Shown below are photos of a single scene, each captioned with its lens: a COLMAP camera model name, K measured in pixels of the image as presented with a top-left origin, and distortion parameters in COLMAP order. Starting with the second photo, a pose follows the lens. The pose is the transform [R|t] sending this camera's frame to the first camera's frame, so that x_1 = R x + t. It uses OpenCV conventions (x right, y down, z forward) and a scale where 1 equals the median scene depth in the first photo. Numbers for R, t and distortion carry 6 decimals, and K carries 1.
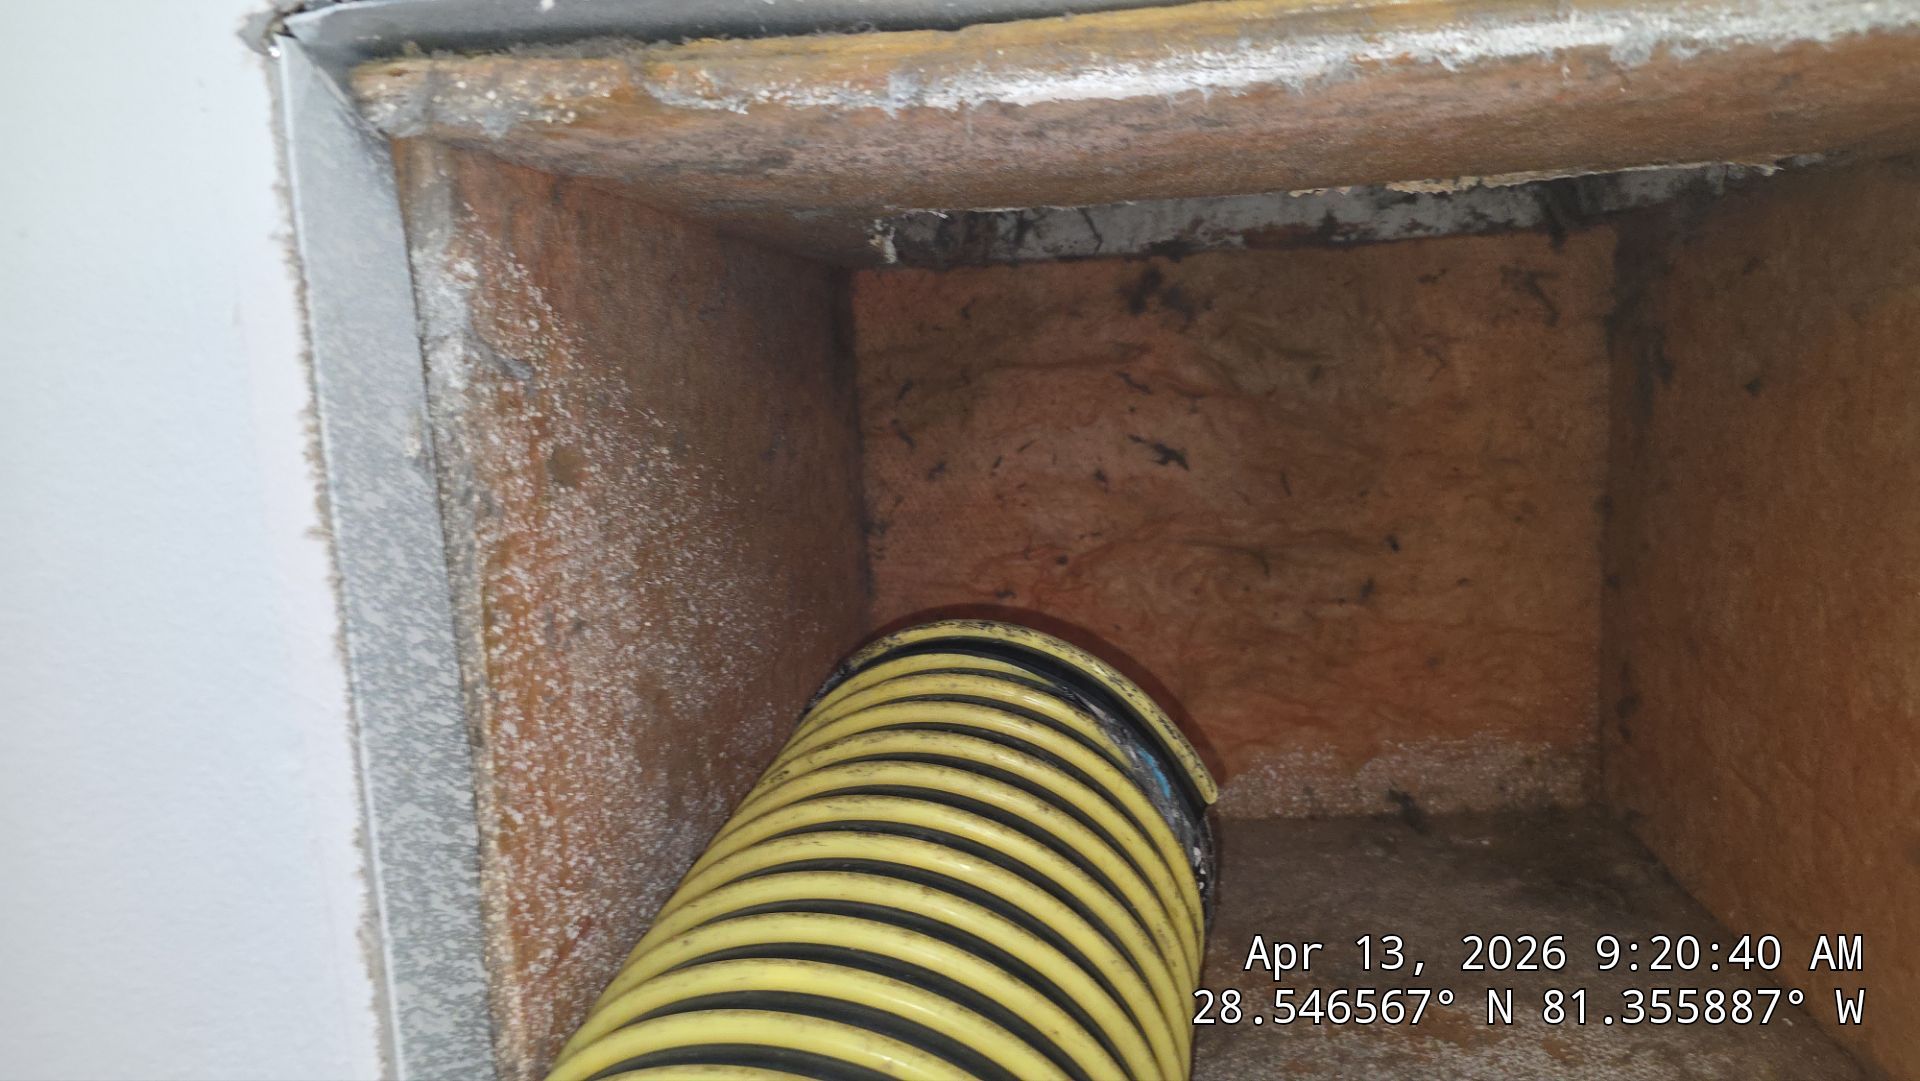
lens RADIAL K [[1345.9, 0, 965.2], [0, 1345.9, 547.5], [0, 0, 1]] dist [0.048520, -0.070439]
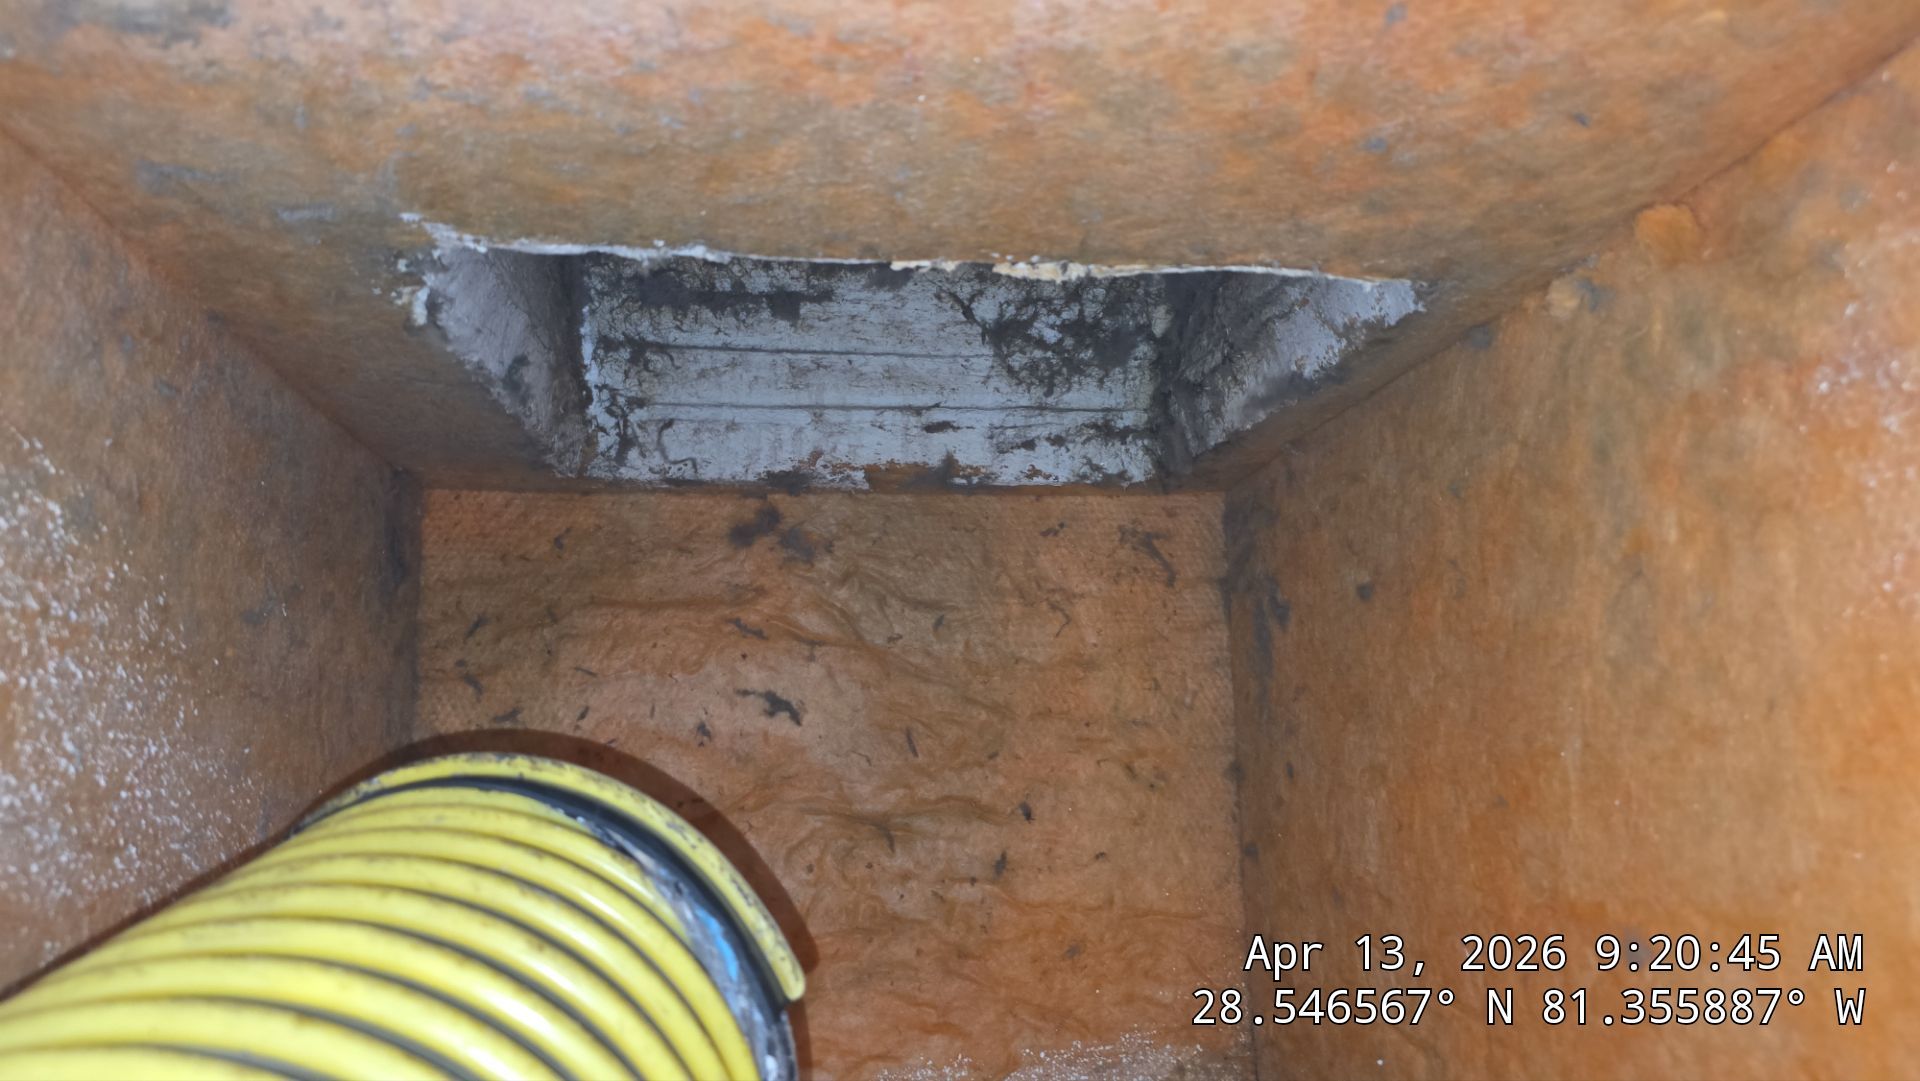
lens RADIAL K [[1345.9, 0, 961.0], [0, 1345.9, 527.1], [0, 0, 1]] dist [0.048520, -0.070439]
pose [[0.967768, 0.062379, 0.243996, 0.041665], [0.017882, 0.949374, -0.313640, 0.102166], [-0.251208, 0.307894, 0.917658, 0.121966]]
